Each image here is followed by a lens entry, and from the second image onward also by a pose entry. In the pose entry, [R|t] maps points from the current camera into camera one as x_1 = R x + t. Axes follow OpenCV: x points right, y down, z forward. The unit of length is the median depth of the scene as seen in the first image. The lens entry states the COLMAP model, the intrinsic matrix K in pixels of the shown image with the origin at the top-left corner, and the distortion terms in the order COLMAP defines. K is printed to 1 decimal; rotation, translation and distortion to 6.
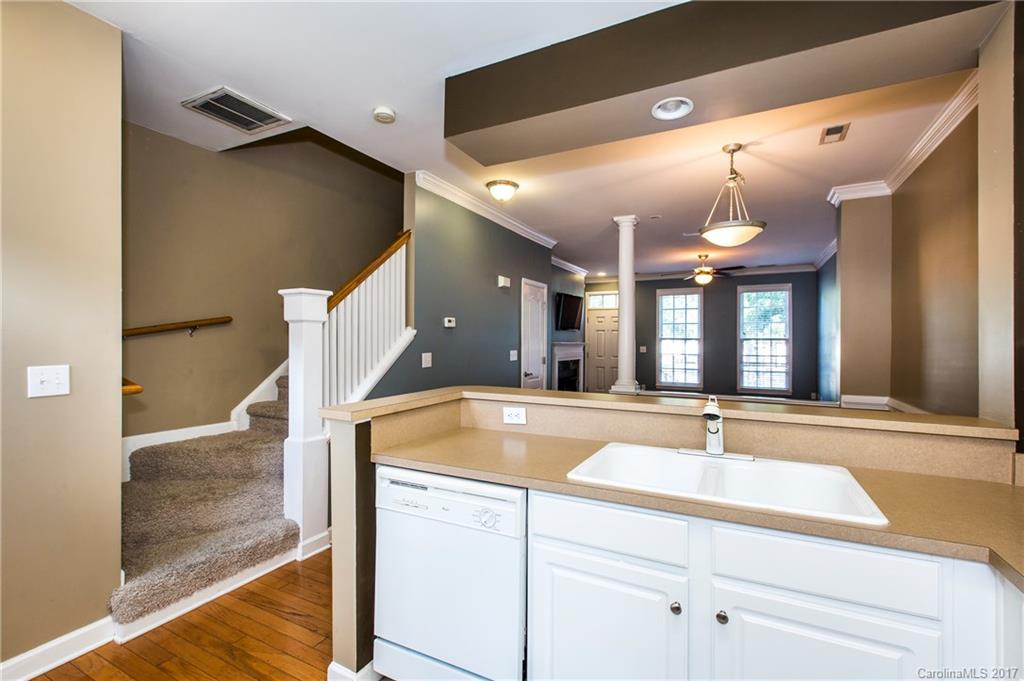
lens RADIAL K [[456.9, 0, 522.7], [0, 456.9, 344.4], [0, 0, 1]] dist [-0.015934, 0.004519]
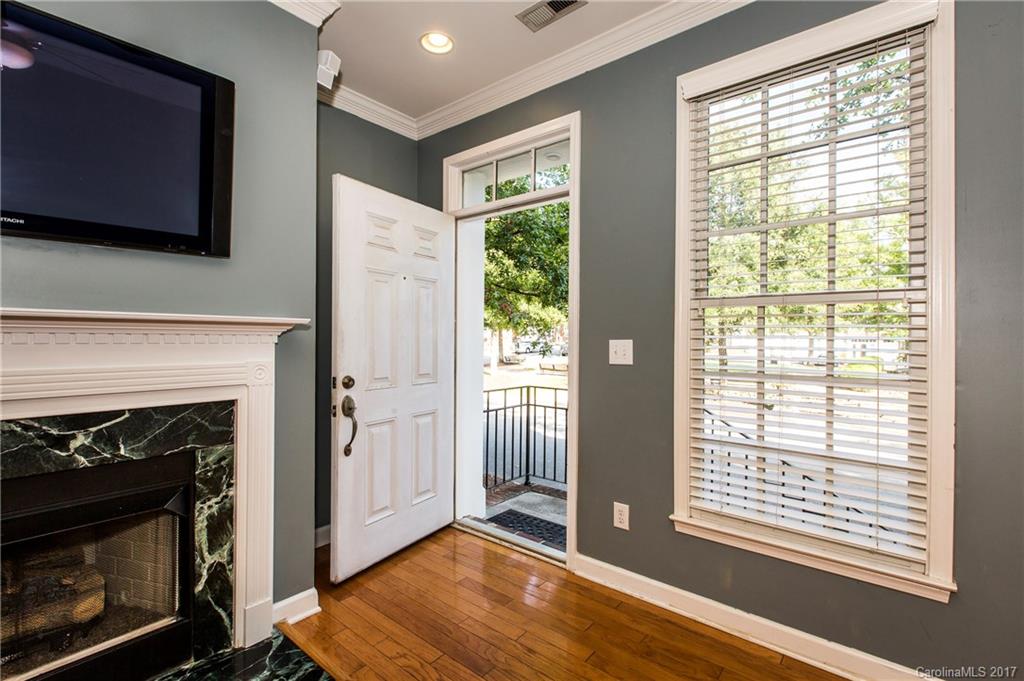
lens RADIAL K [[456.9, 0, 524.5], [0, 456.9, 339.0], [0, 0, 1]] dist [-0.015934, 0.004519]
pose [[0.973292, -0.003293, -0.229547, 0.308904], [0.000915, 0.999945, -0.010466, 0.007857], [0.229569, 0.009977, 0.973241, 0.876171]]
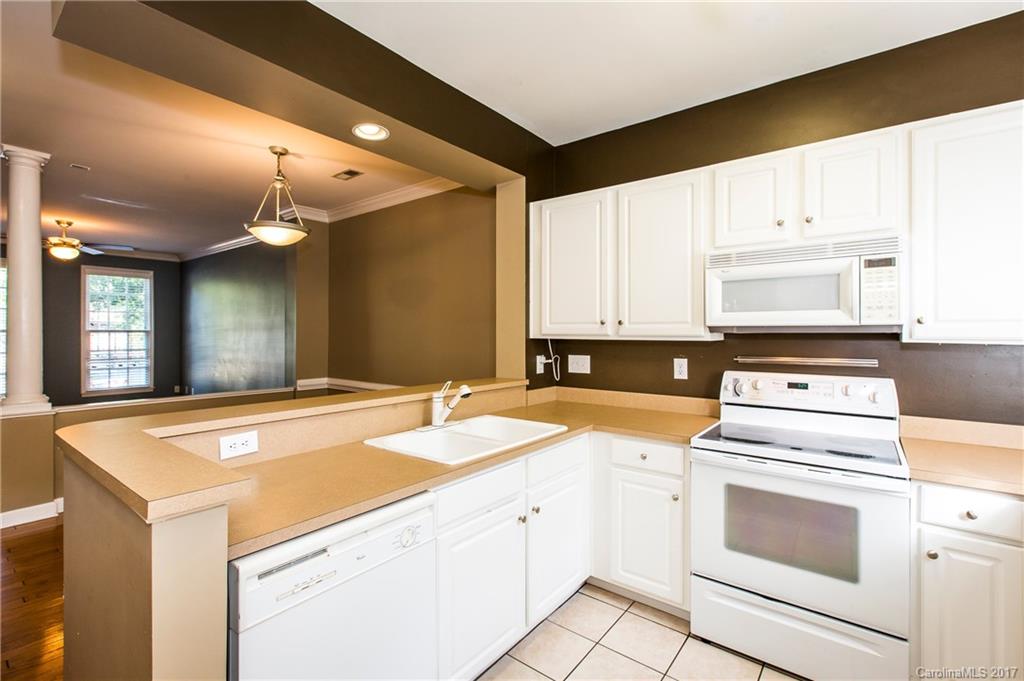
lens RADIAL K [[456.9, 0, 508.5], [0, 456.9, 327.7], [0, 0, 1]] dist [-0.015934, 0.004519]
pose [[0.191921, 0.005672, 0.981394, -0.174917], [0.006647, 0.999953, -0.007079, -0.007078], [-0.981388, 0.007882, 0.191875, 0.113062]]
